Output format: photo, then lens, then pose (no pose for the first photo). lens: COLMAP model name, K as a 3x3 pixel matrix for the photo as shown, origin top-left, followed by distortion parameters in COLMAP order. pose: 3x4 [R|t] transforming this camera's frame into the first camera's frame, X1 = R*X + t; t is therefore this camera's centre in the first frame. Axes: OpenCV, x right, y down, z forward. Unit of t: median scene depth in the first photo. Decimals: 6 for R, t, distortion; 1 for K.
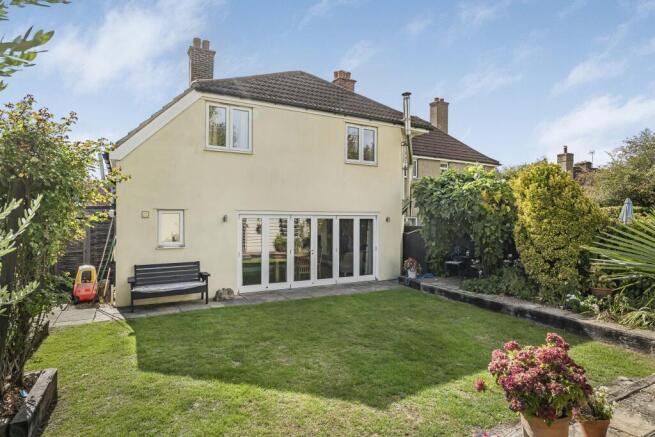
lens RADIAL K [[366.2, 0, 327.5], [0, 366.2, 218.5], [0, 0, 1]] dist [-0.003640, -0.000285]
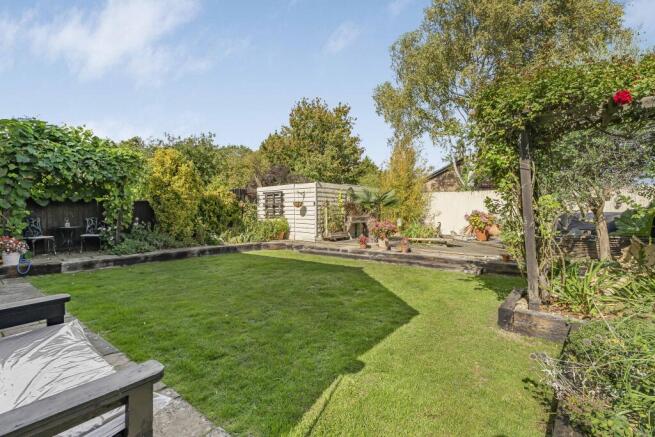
lens RADIAL K [[297.2, 0, 326.1], [0, 297.2, 212.1], [0, 0, 1]] dist [0.000188, -0.000050]
pose [[-0.398055, -0.001891, 0.917360, -0.586191], [0.002929, 0.999990, 0.003333, 0.073398], [-0.917357, 0.004014, -0.398045, 0.792847]]
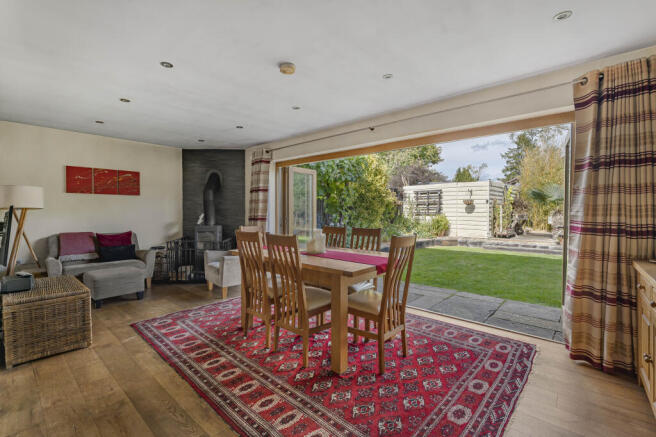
lens RADIAL K [[291.4, 0, 326.1], [0, 291.4, 213.1], [0, 0, 1]] dist [0.002842, 0.000539]
pose [[-0.329590, -0.014106, 0.944019, -0.413824], [0.000706, 0.999884, 0.015187, 0.072997], [-0.944124, 0.005672, -0.329542, 1.344034]]
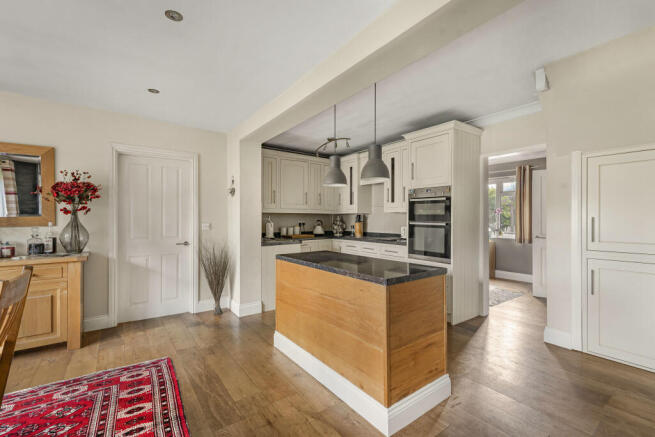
lens RADIAL K [[289.1, 0, 327.7], [0, 289.1, 219.7], [0, 0, 1]] dist [0.003201, -0.000221]
pose [[0.129621, 0.000826, -0.991563, -0.059489], [-0.005057, 0.999987, 0.000172, 0.072590], [0.991551, 0.004992, 0.129624, 1.399142]]
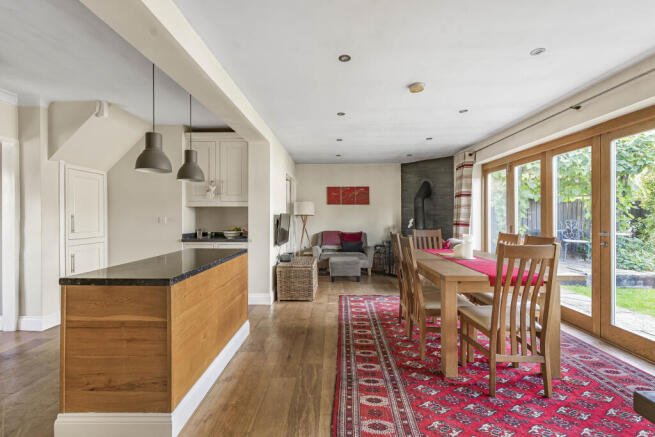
lens RADIAL K [[289.1, 0, 327.7], [0, 289.1, 219.7], [0, 0, 1]] dist [0.003201, -0.000221]
pose [[0.496224, -0.017457, 0.868019, -0.446466], [0.008943, 0.999848, 0.014996, 0.073476], [-0.868149, 0.000322, 0.496304, 1.229566]]
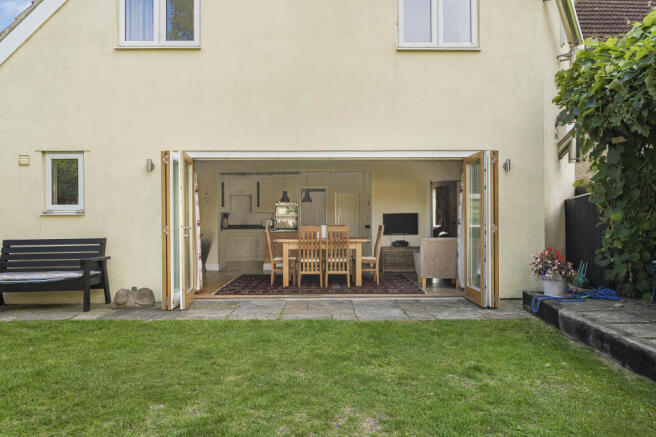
lens RADIAL K [[437.7, 0, 328.0], [0, 437.7, 218.5], [0, 0, 1]] dist [0.000321, 0.000123]
pose [[0.882619, -0.009976, -0.469983, 0.276908], [0.008596, 0.999950, -0.005083, 0.085851], [0.470011, 0.000446, 0.882661, 0.515500]]
